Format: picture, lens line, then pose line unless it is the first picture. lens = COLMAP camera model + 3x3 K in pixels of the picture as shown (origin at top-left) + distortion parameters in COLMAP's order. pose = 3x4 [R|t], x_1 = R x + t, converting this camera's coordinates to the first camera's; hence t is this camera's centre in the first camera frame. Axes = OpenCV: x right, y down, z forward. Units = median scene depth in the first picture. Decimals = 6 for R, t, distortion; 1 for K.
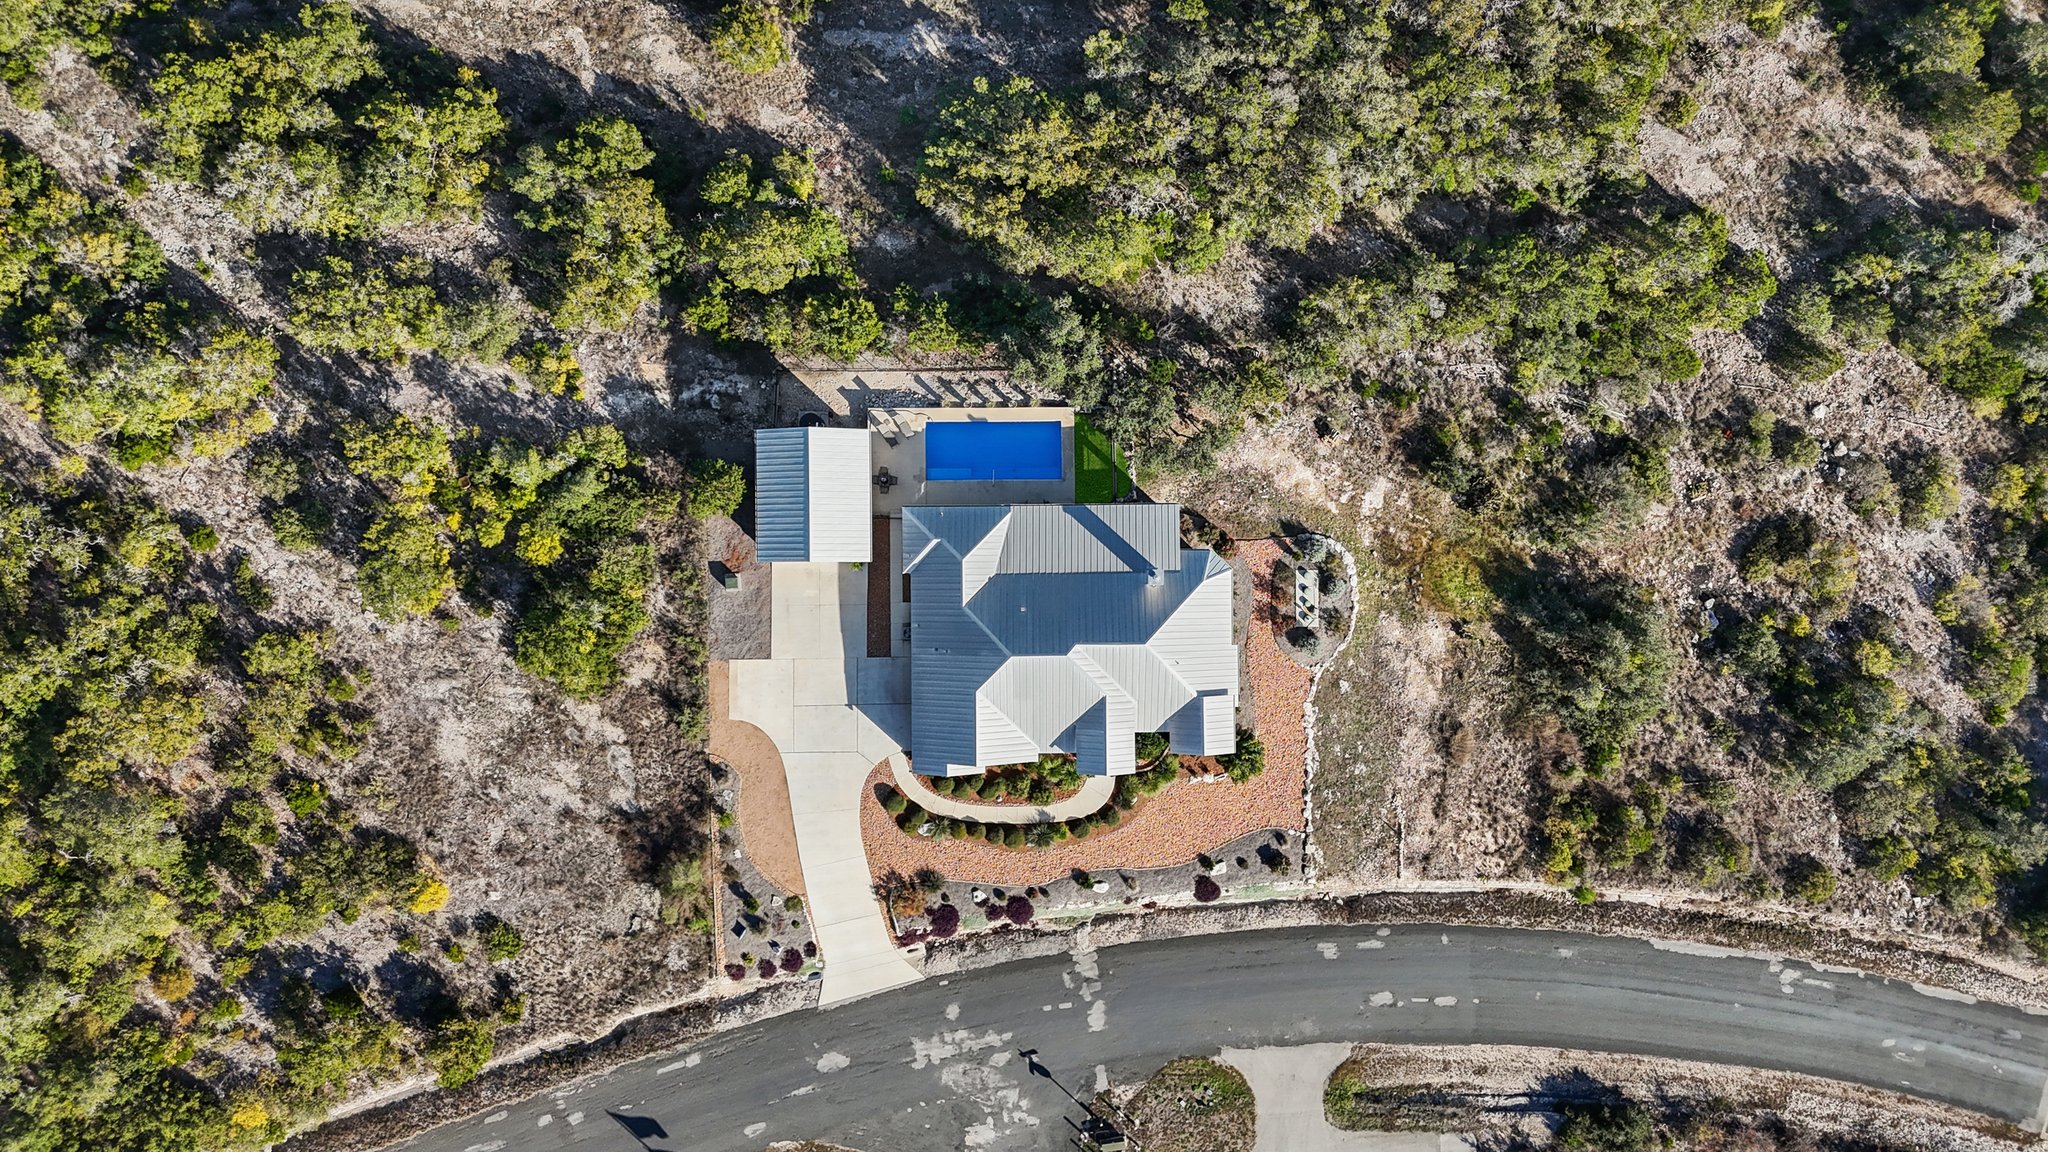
lens RADIAL K [[1517.8, 0, 1037.8], [0, 1517.8, 565.4], [0, 0, 1]] dist [0.036472, -0.030670]
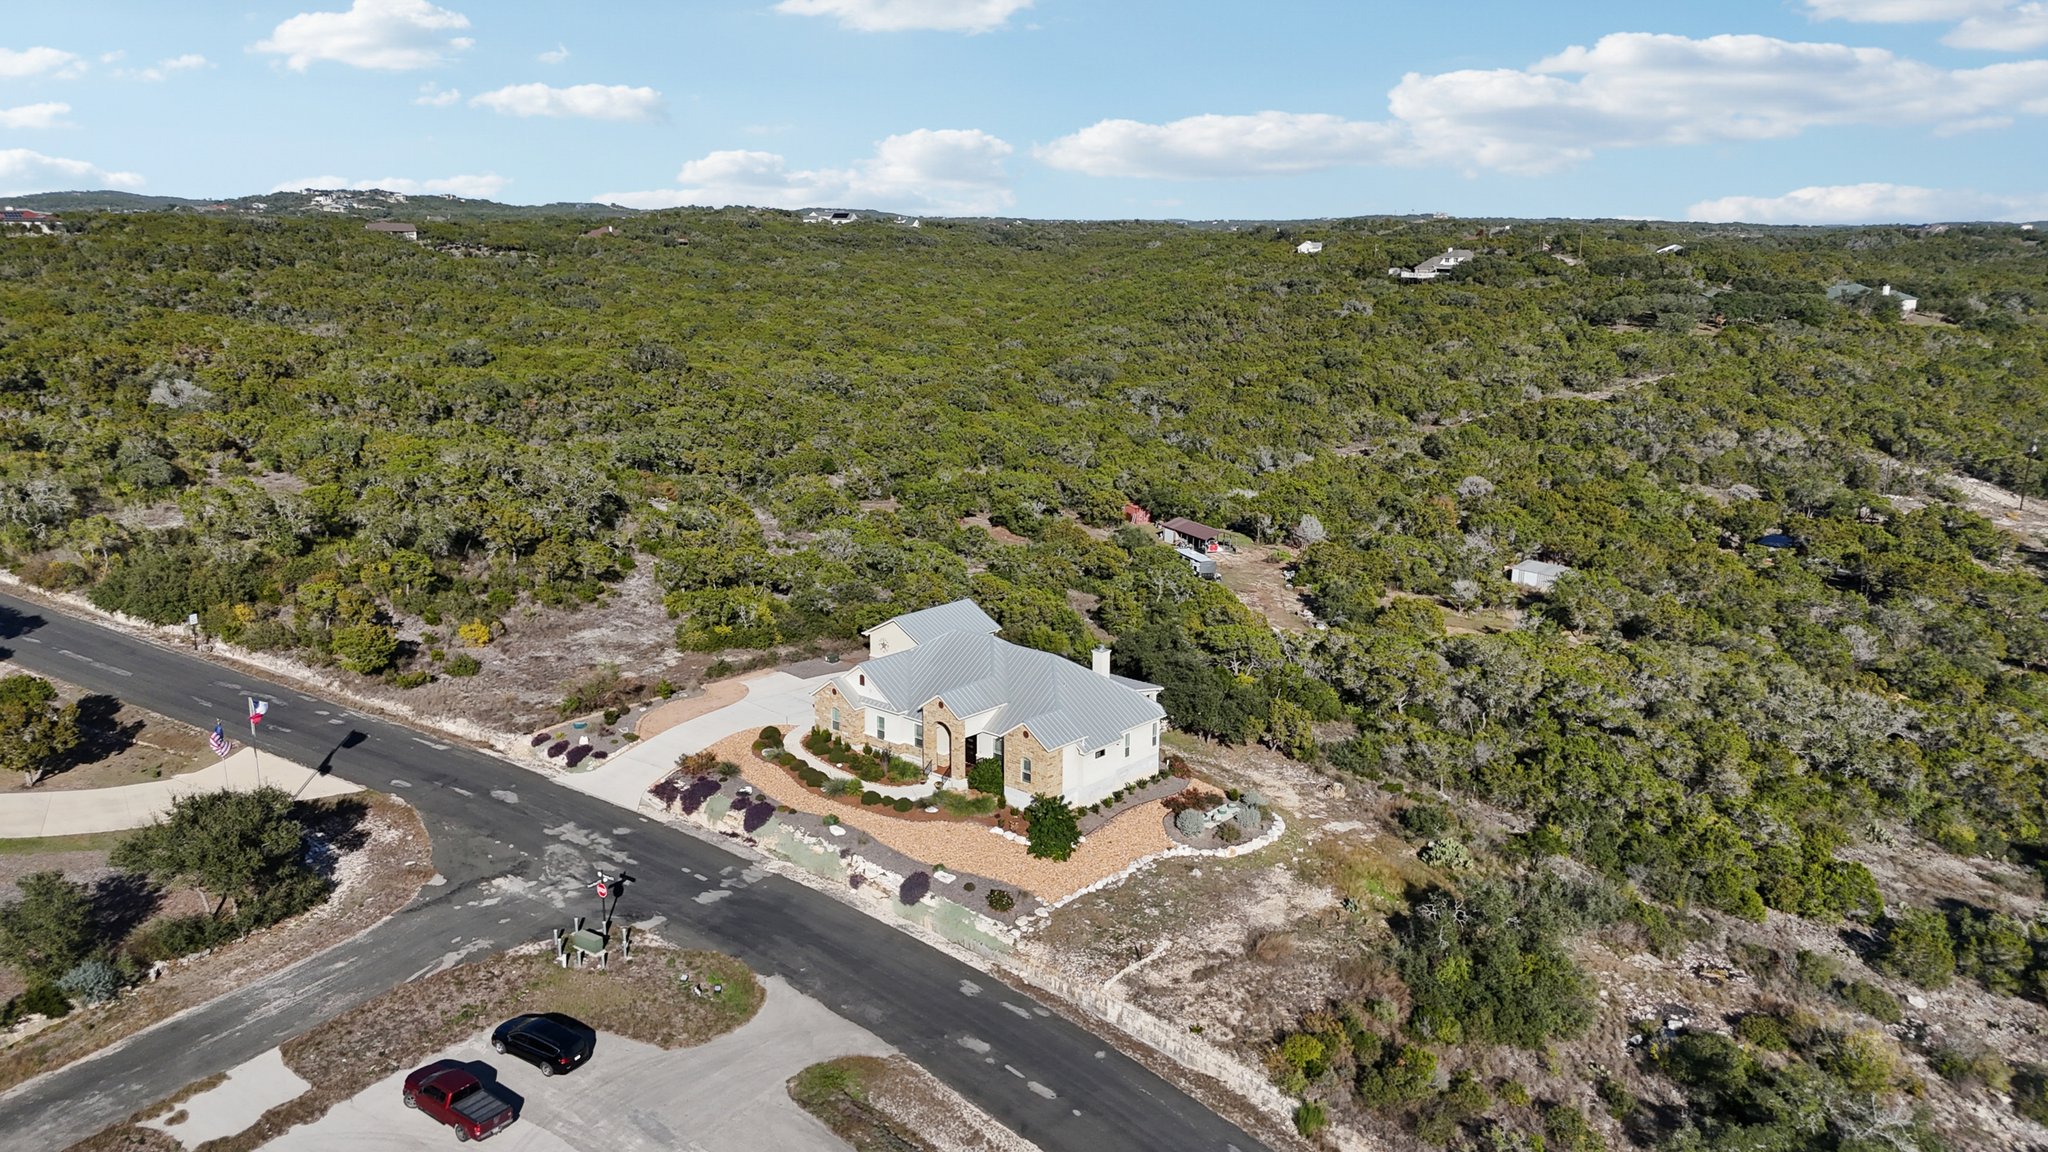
lens RADIAL K [[1517.8, 0, 1034.0], [0, 1517.8, 574.8], [0, 0, 1]] dist [0.036472, -0.030670]
pose [[0.742968, 0.146359, -0.653130, 0.690506], [-0.669327, 0.164049, -0.724631, 0.759477], [0.001089, 0.975534, 0.219845, 0.661043]]
